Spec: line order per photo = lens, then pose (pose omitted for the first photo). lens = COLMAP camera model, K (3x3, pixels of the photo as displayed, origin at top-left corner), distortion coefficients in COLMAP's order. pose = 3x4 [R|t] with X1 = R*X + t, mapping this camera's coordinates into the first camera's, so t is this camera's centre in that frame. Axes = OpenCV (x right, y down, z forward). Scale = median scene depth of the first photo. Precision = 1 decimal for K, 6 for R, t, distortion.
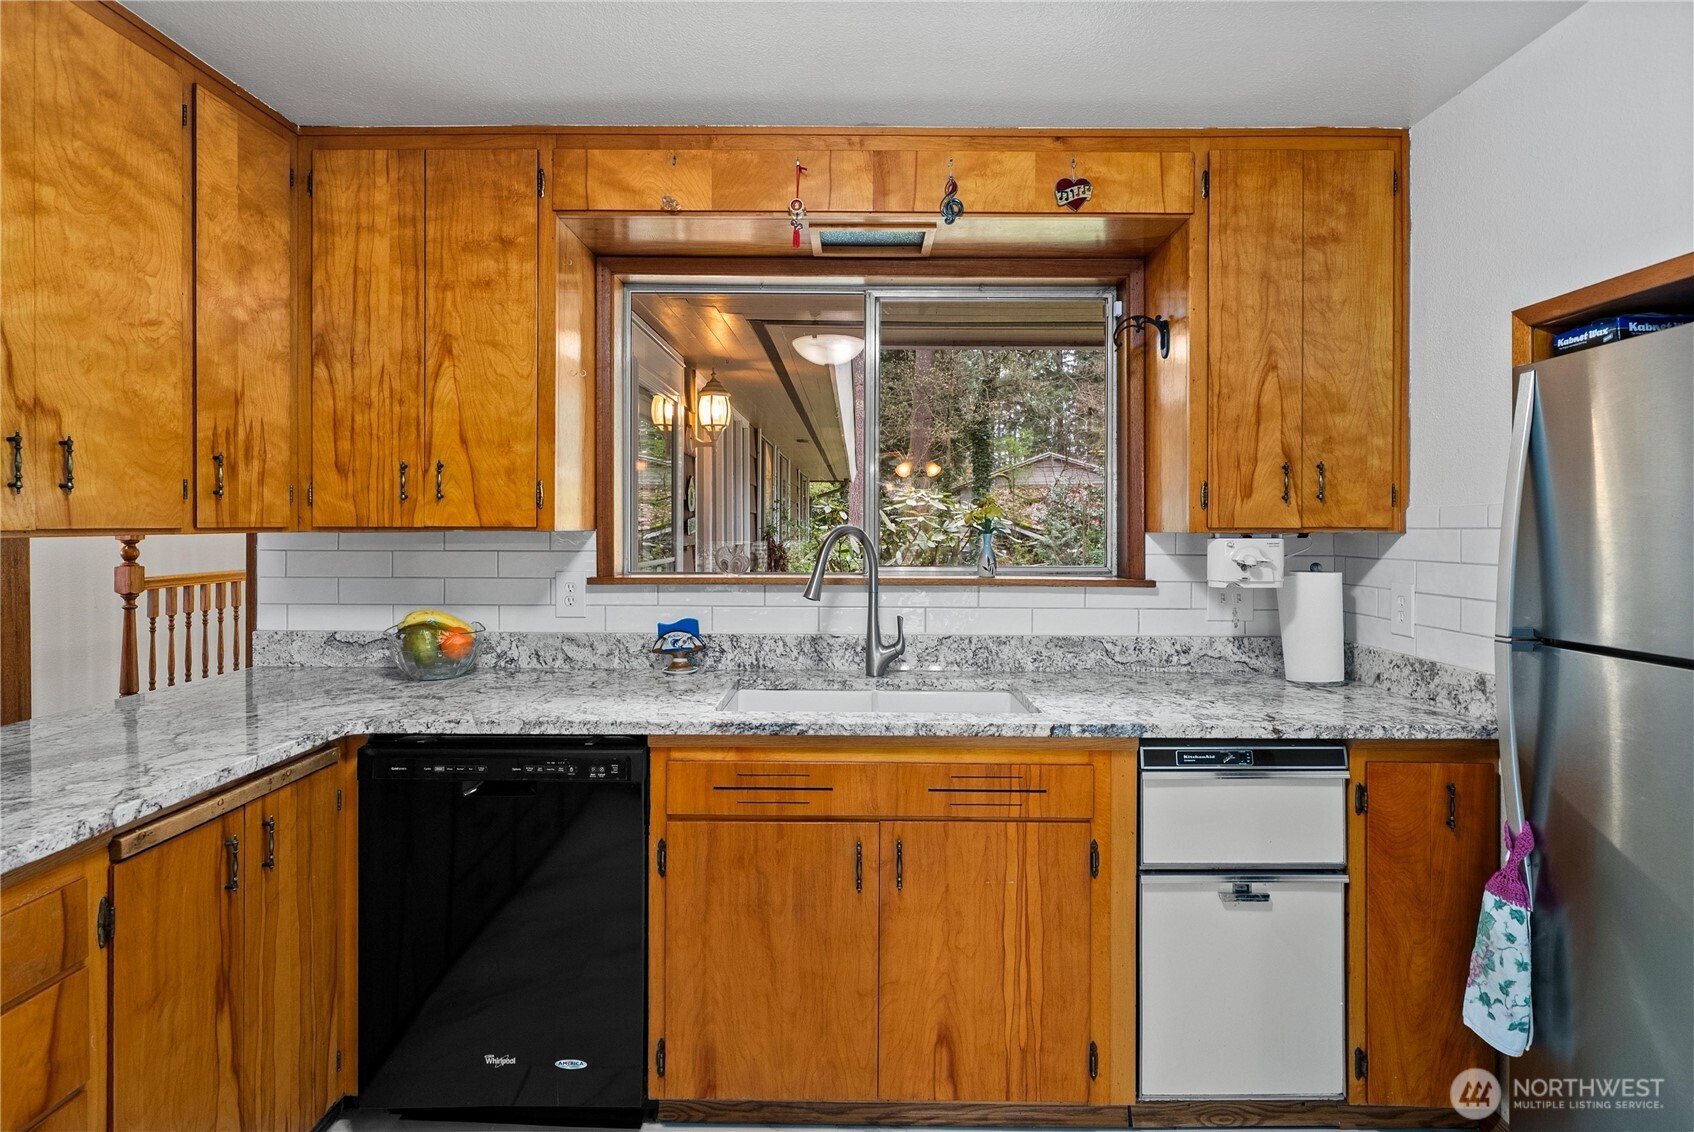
lens RADIAL K [[839.0, 0, 851.1], [0, 839.0, 530.1], [0, 0, 1]] dist [-0.001432, -0.000152]
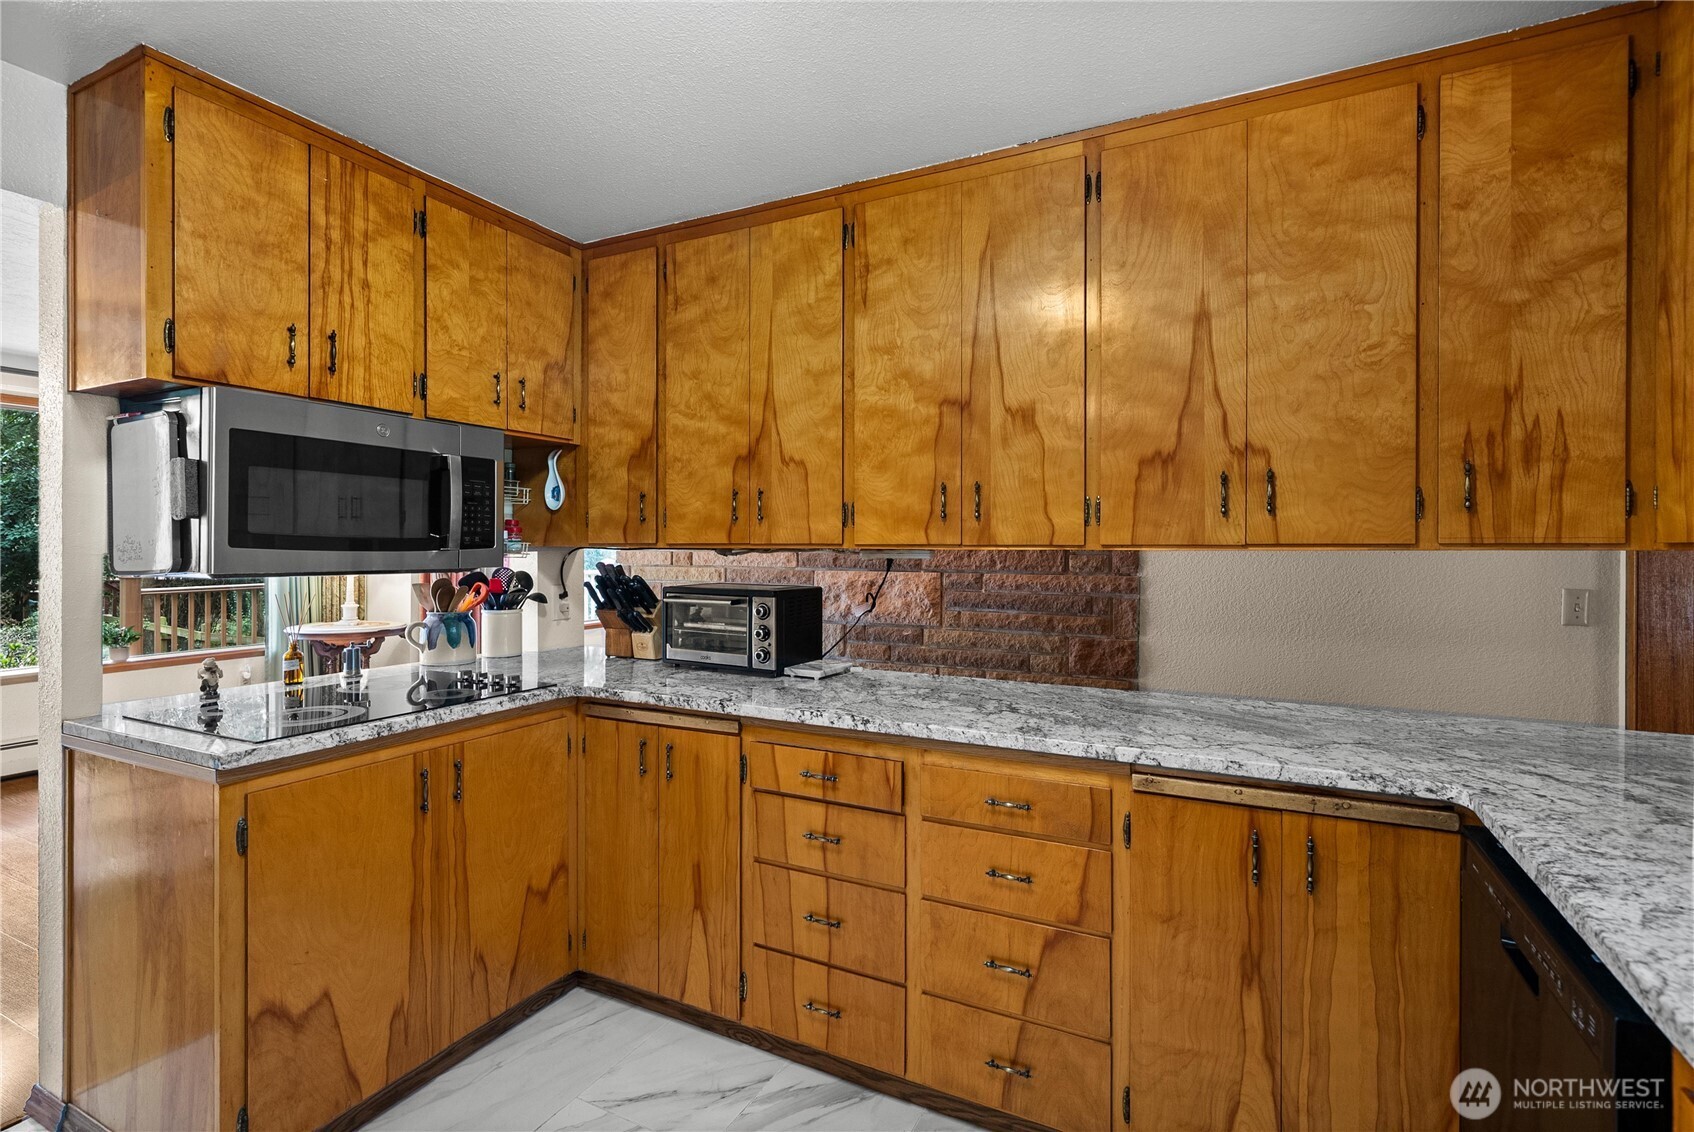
lens RADIAL K [[798.8, 0, 844.7], [0, 798.8, 550.2], [0, 0, 1]] dist [0.001207, 0.000213]
pose [[-0.443034, 0.001331, -0.896504, 0.329525], [-0.008912, 0.999943, 0.005888, 0.005669], [0.896460, 0.010599, -0.442997, 0.796564]]
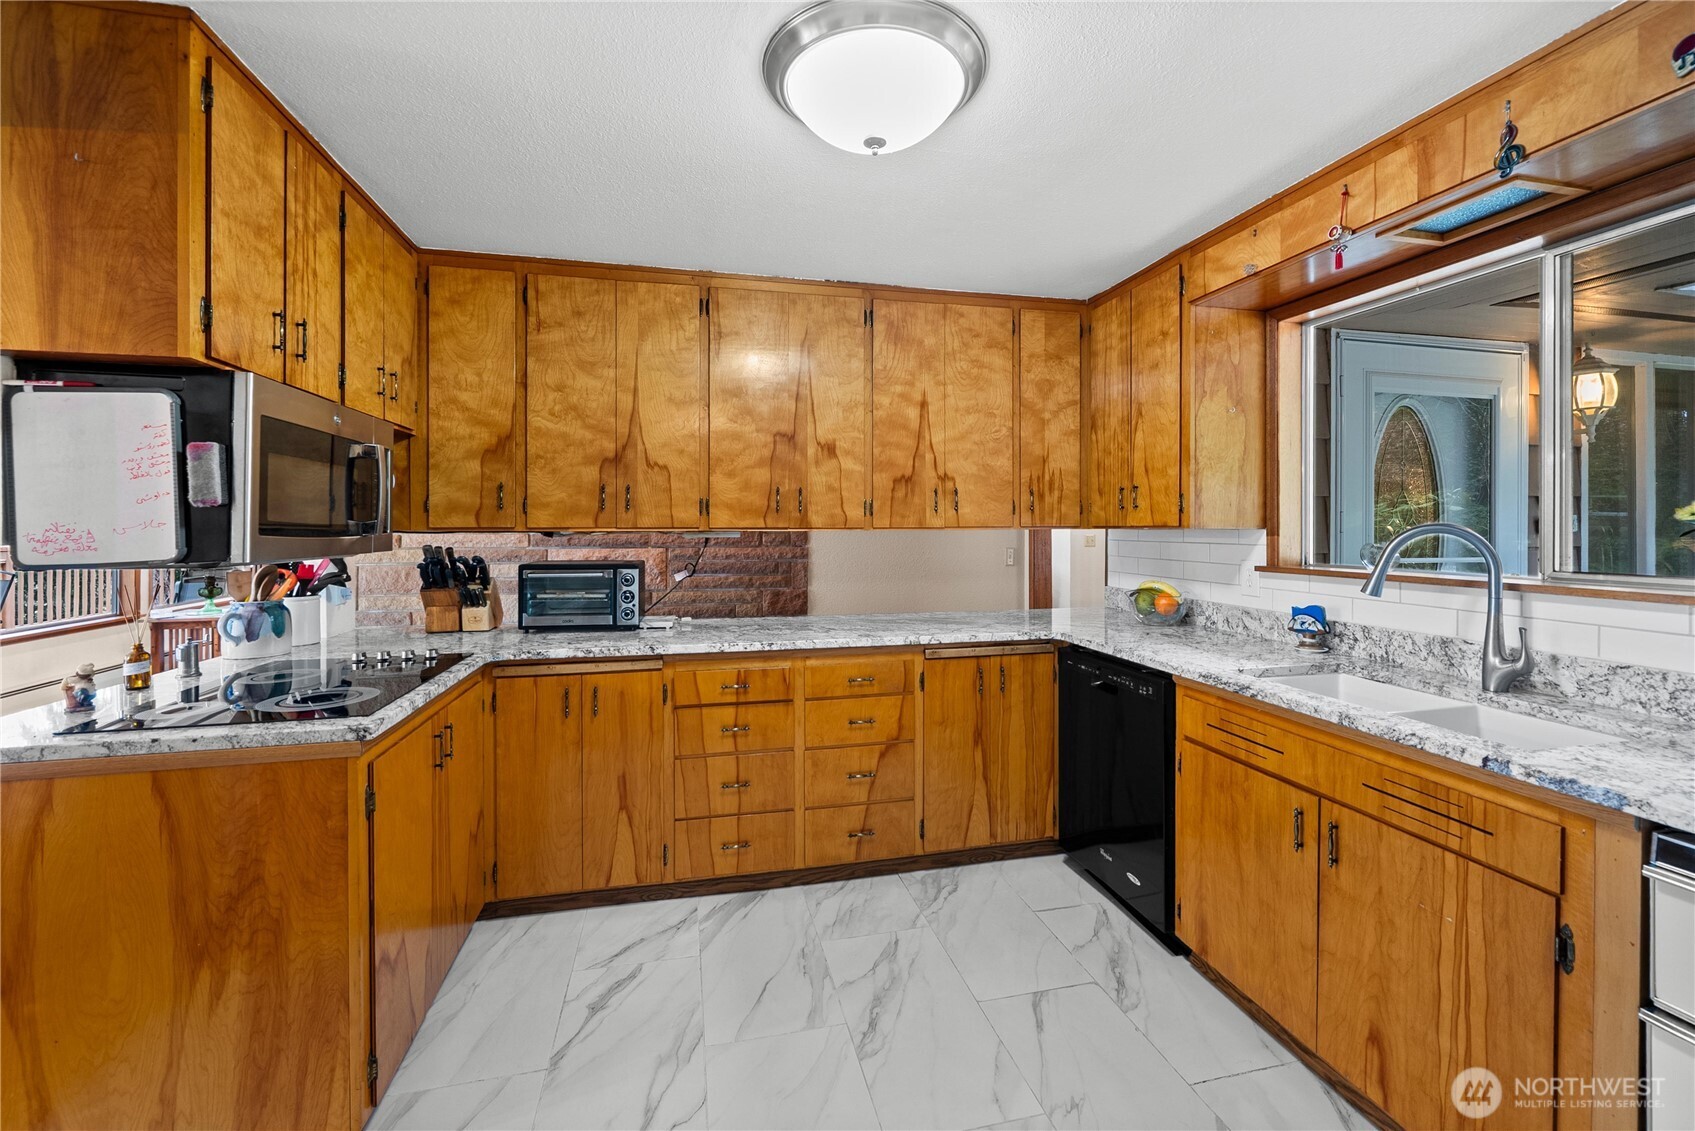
lens RADIAL K [[698.1, 0, 849.9], [0, 698.1, 526.7], [0, 0, 1]] dist [0.000065, 0.000086]
pose [[0.236333, -0.000554, -0.971672, 0.767034], [-0.004473, 0.999989, -0.001658, 0.002655], [0.971662, 0.004738, 0.236328, 0.195820]]
